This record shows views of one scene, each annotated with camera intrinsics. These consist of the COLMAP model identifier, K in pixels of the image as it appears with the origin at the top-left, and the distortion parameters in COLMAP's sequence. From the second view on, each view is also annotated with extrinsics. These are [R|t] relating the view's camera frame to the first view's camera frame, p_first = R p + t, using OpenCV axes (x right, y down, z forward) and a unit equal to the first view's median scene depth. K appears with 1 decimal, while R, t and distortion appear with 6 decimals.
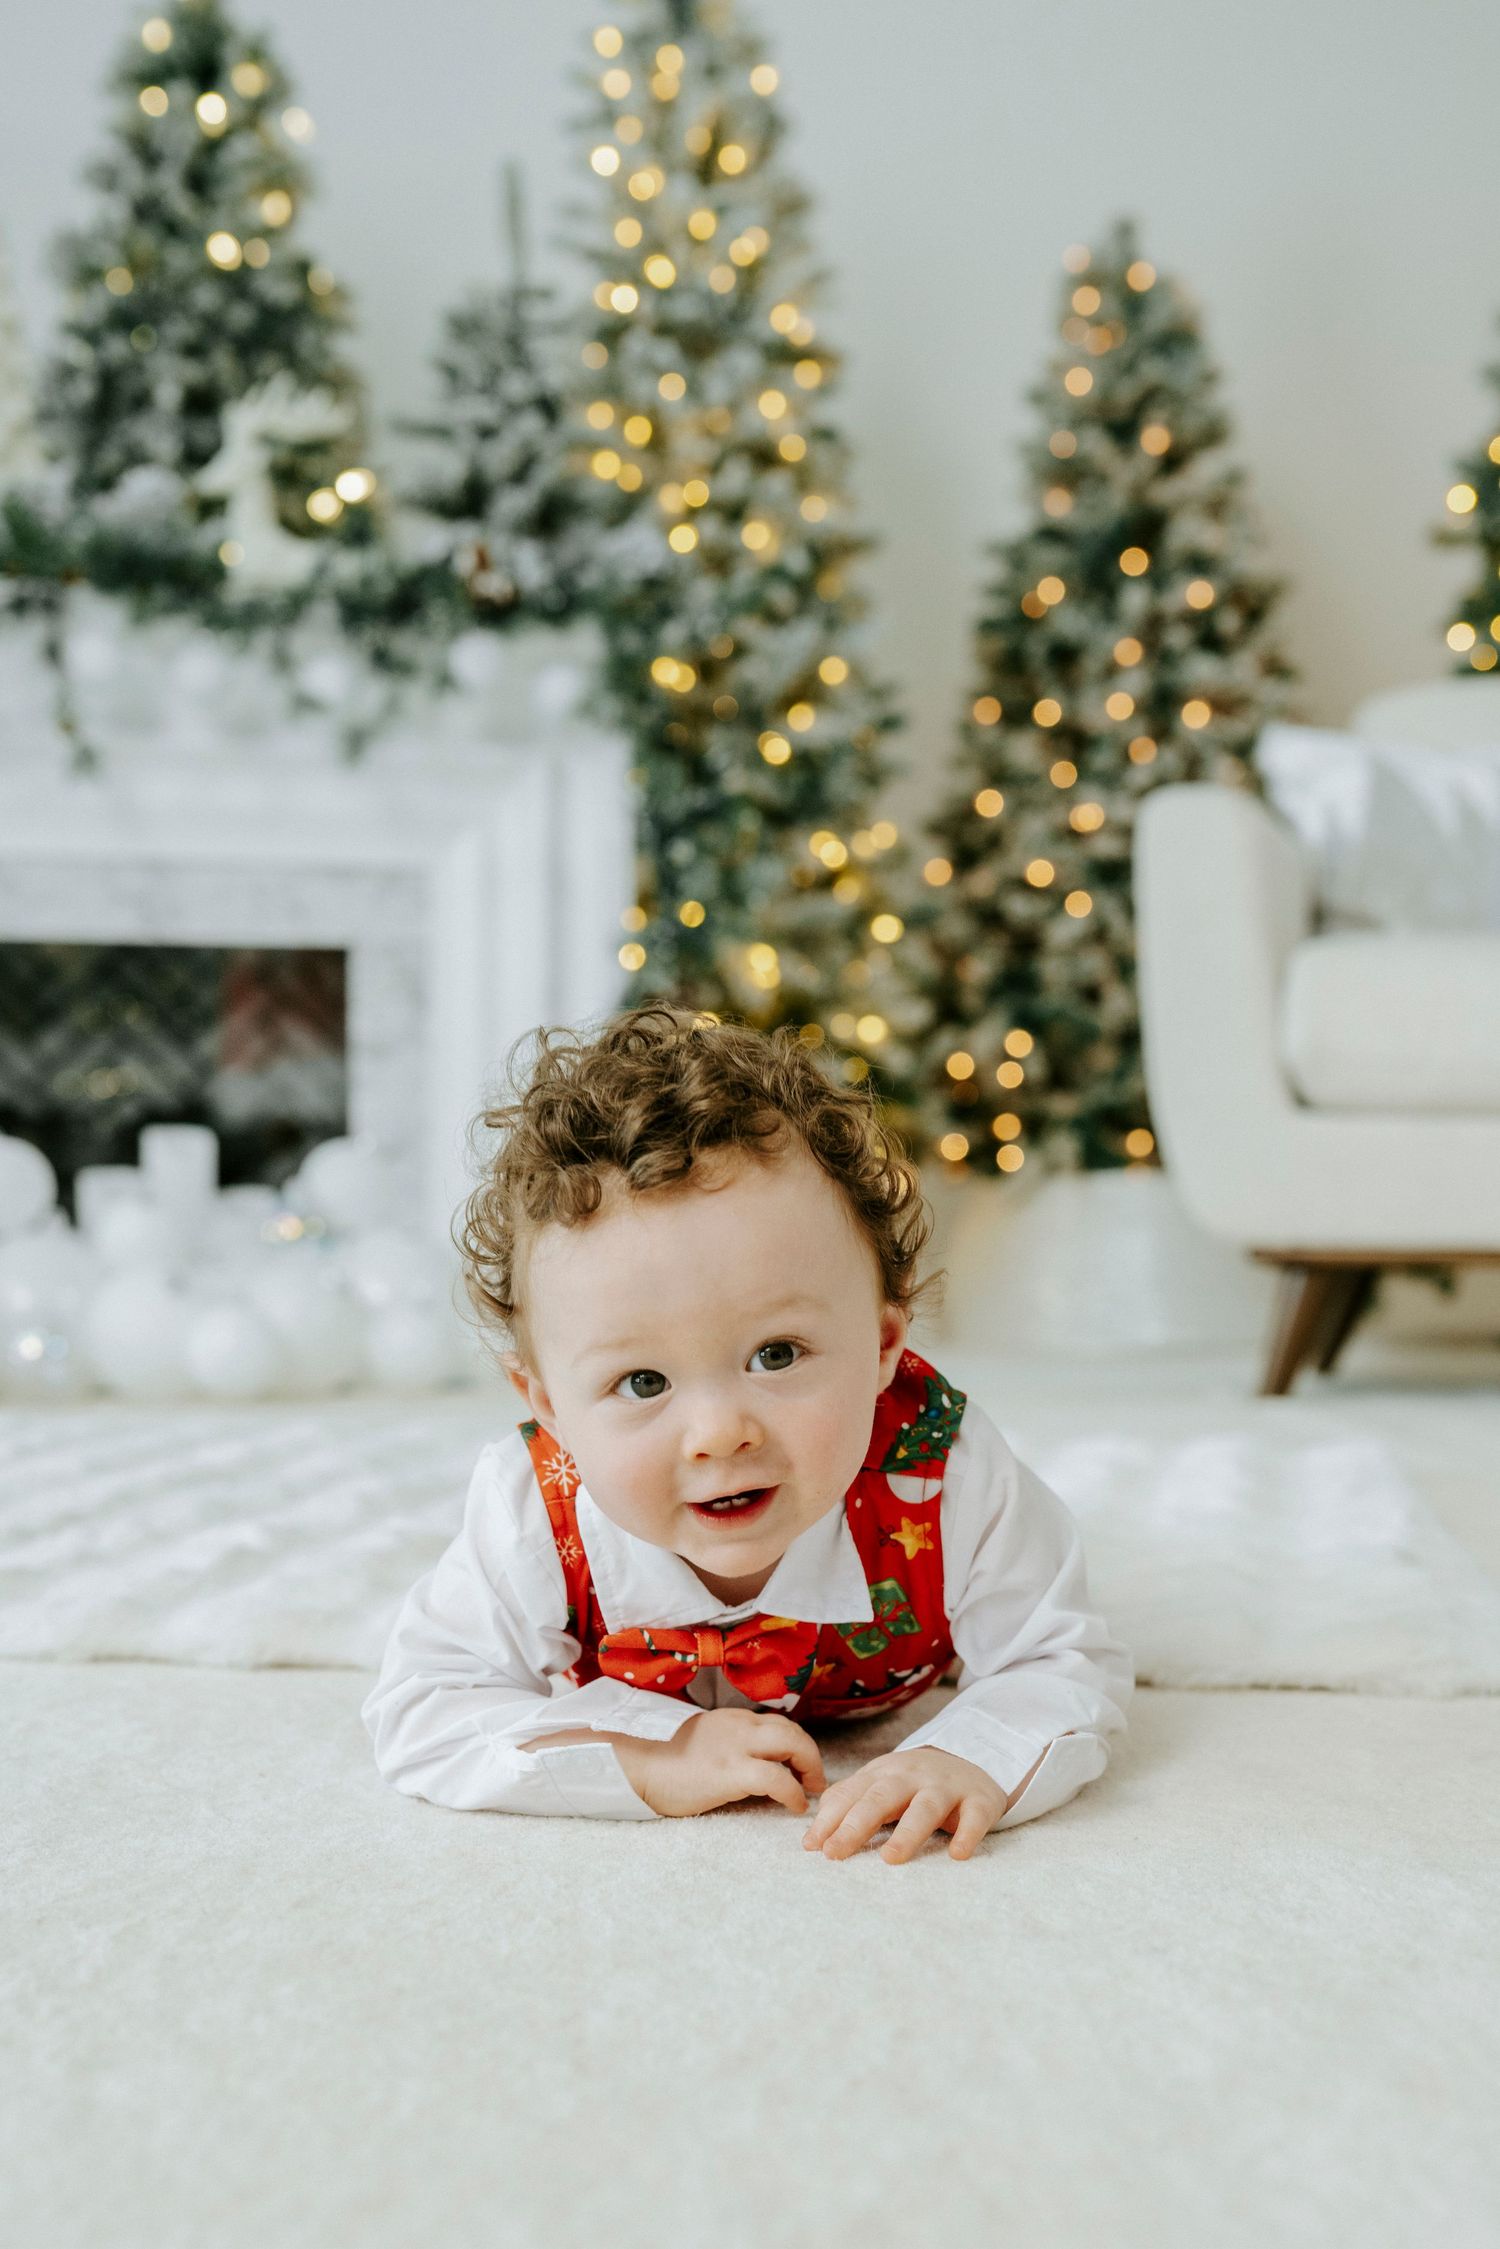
lens RADIAL K [[2607.6, 0, 753.2], [0, 2607.6, 1239.4], [0, 0, 1]] dist [-0.009937, -0.007596]
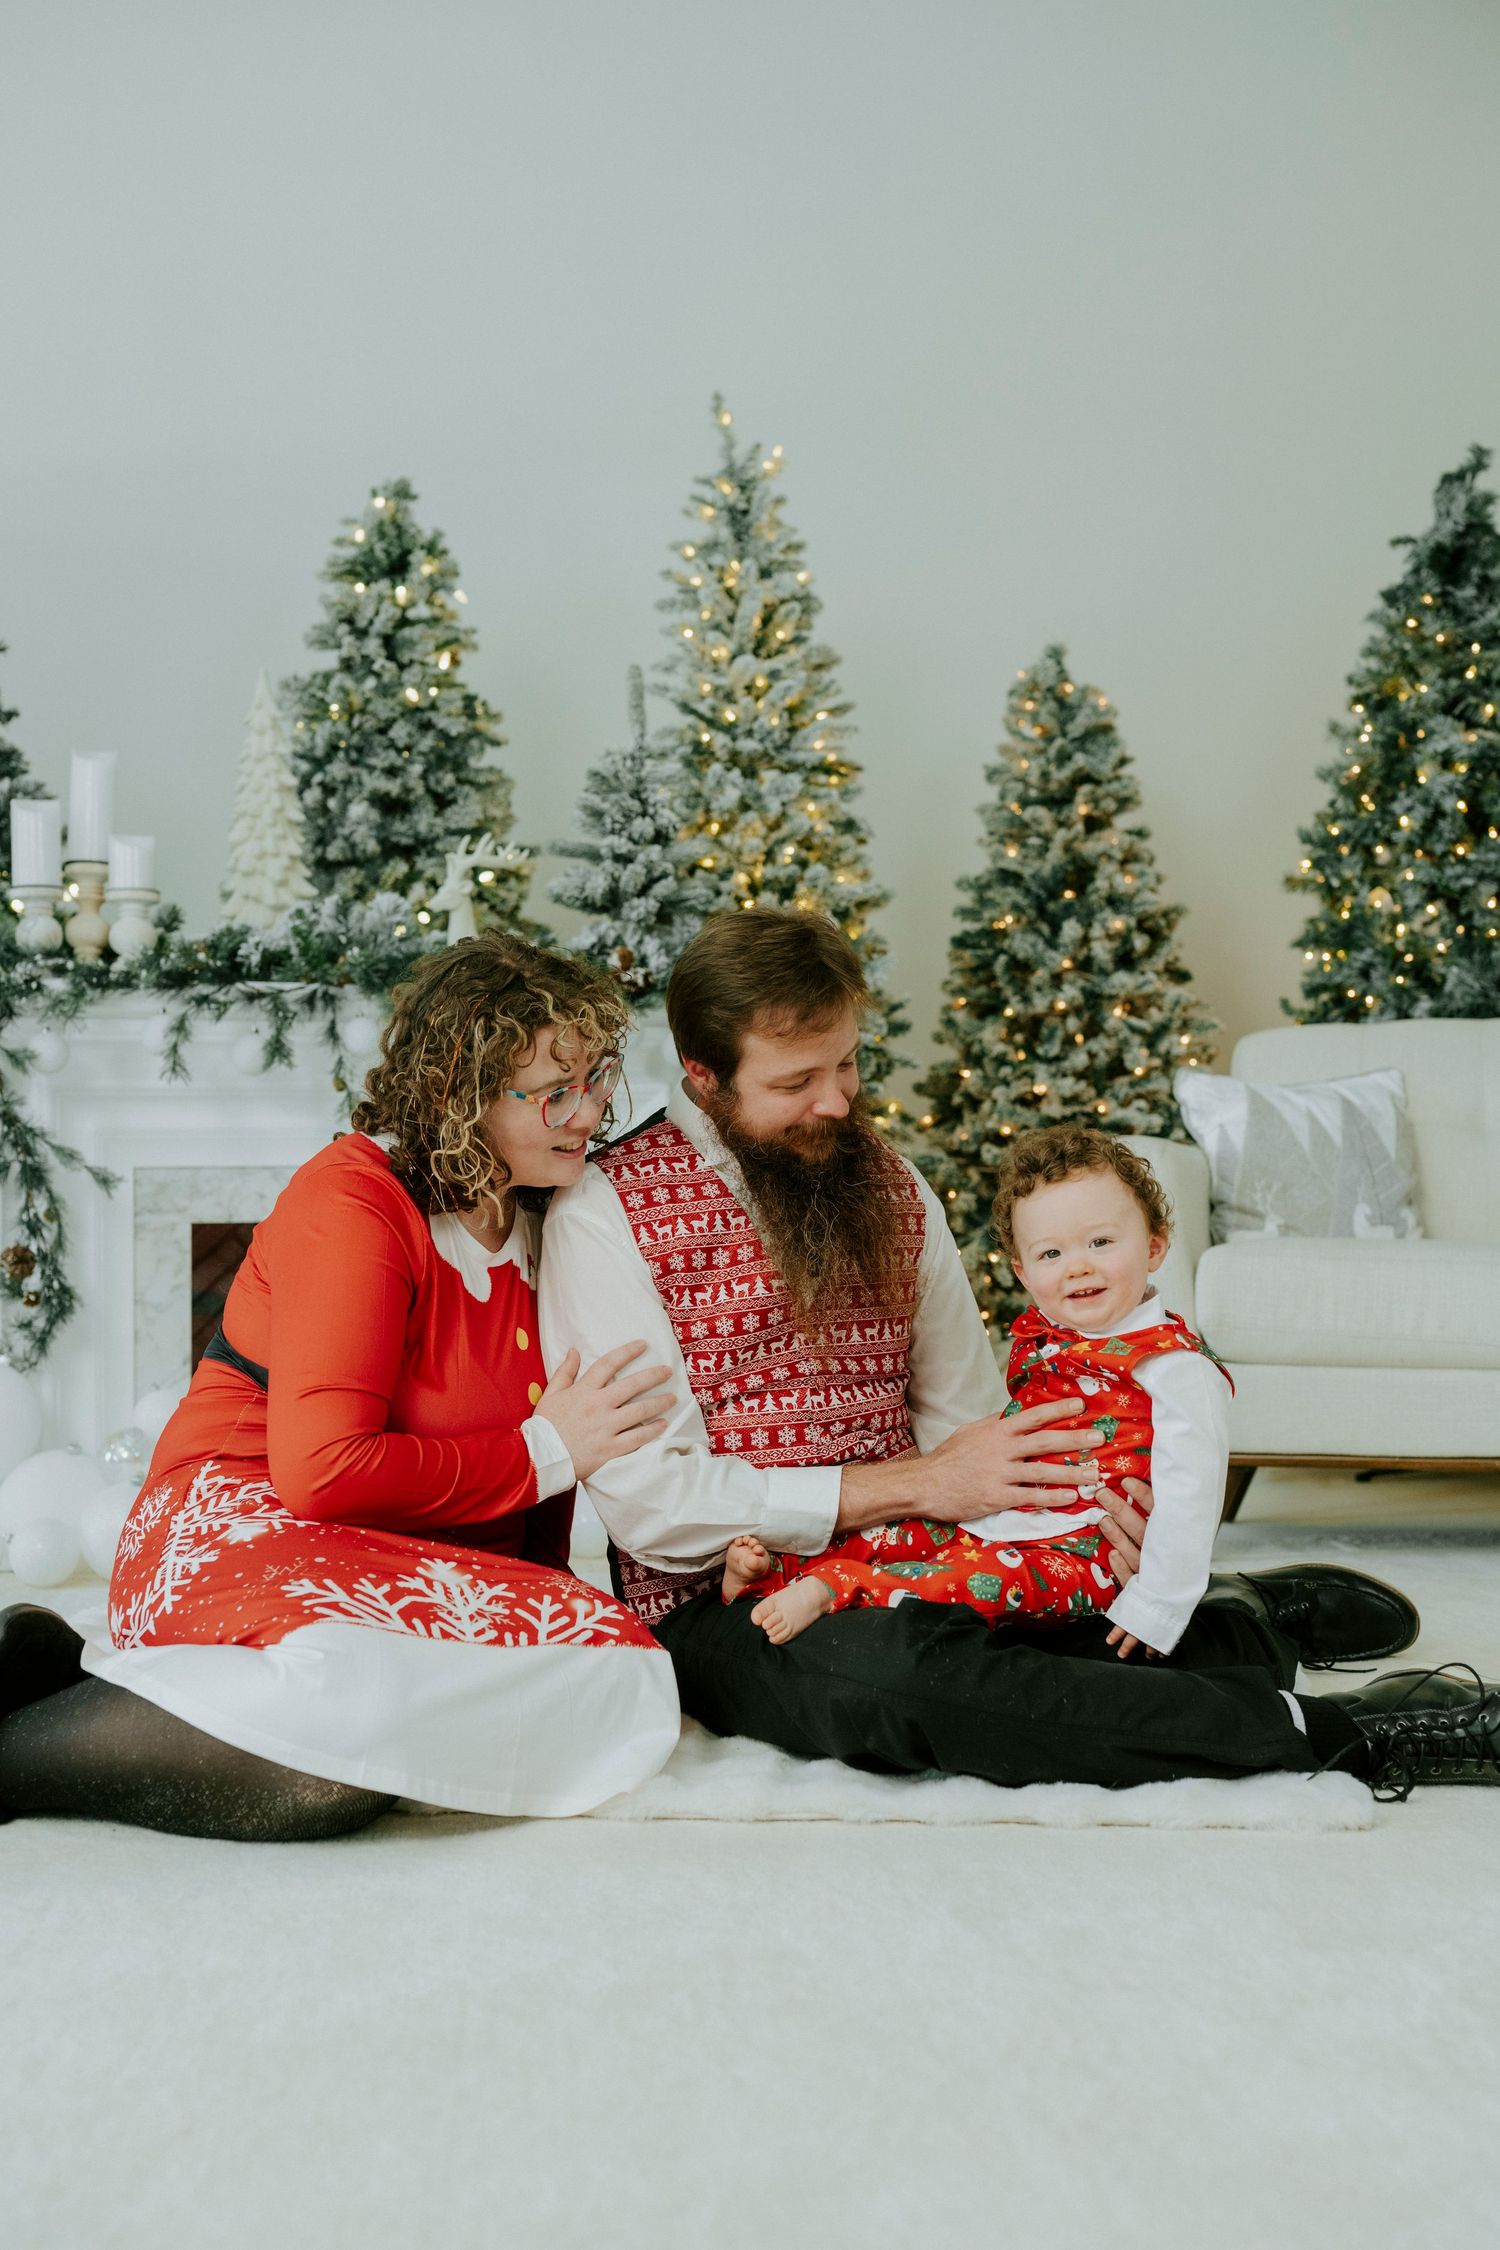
lens RADIAL K [[2192.4, 0, 765.9], [0, 2192.4, 1131.5], [0, 0, 1]] dist [-0.004633, 0.004484]
pose [[0.999797, -0.010123, 0.017416, -0.038879], [0.011494, 0.996687, -0.080522, -0.054053], [-0.016544, 0.080706, 0.996601, -0.152823]]
